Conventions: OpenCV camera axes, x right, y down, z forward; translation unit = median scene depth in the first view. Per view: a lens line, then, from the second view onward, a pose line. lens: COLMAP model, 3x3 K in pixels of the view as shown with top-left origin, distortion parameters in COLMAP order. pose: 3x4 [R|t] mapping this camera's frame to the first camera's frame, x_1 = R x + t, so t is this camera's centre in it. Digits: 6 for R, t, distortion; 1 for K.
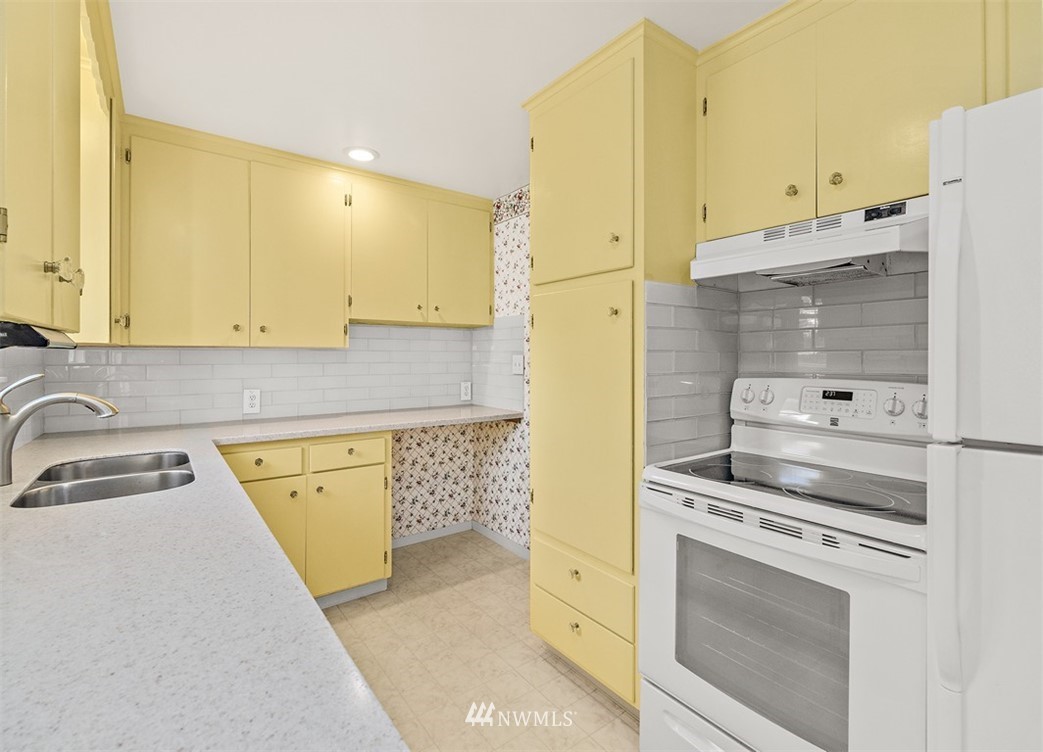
lens RADIAL K [[483.9, 0, 519.4], [0, 483.9, 361.7], [0, 0, 1]] dist [0.001791, 0.000142]
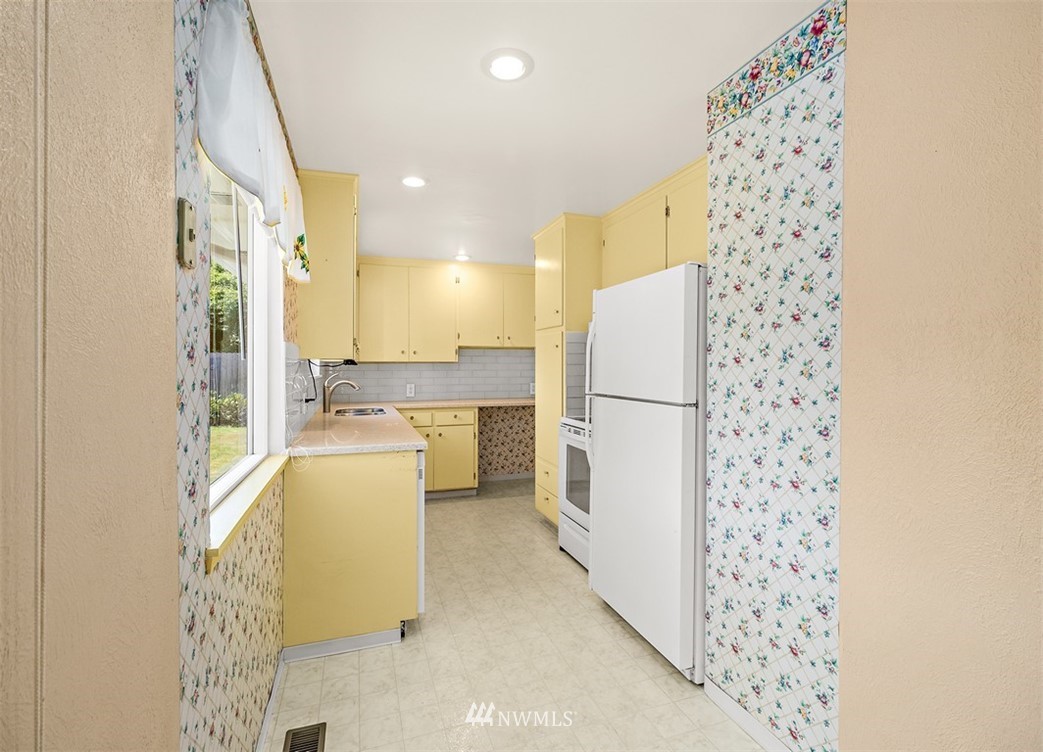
lens RADIAL K [[498.7, 0, 521.5], [0, 498.7, 376.0], [0, 0, 1]] dist [0.017063, 0.000117]
pose [[0.950448, 0.006406, -0.310819, 0.480803], [-0.003261, 0.999938, 0.010638, 0.003900], [0.310868, -0.009097, 0.950410, -0.743023]]
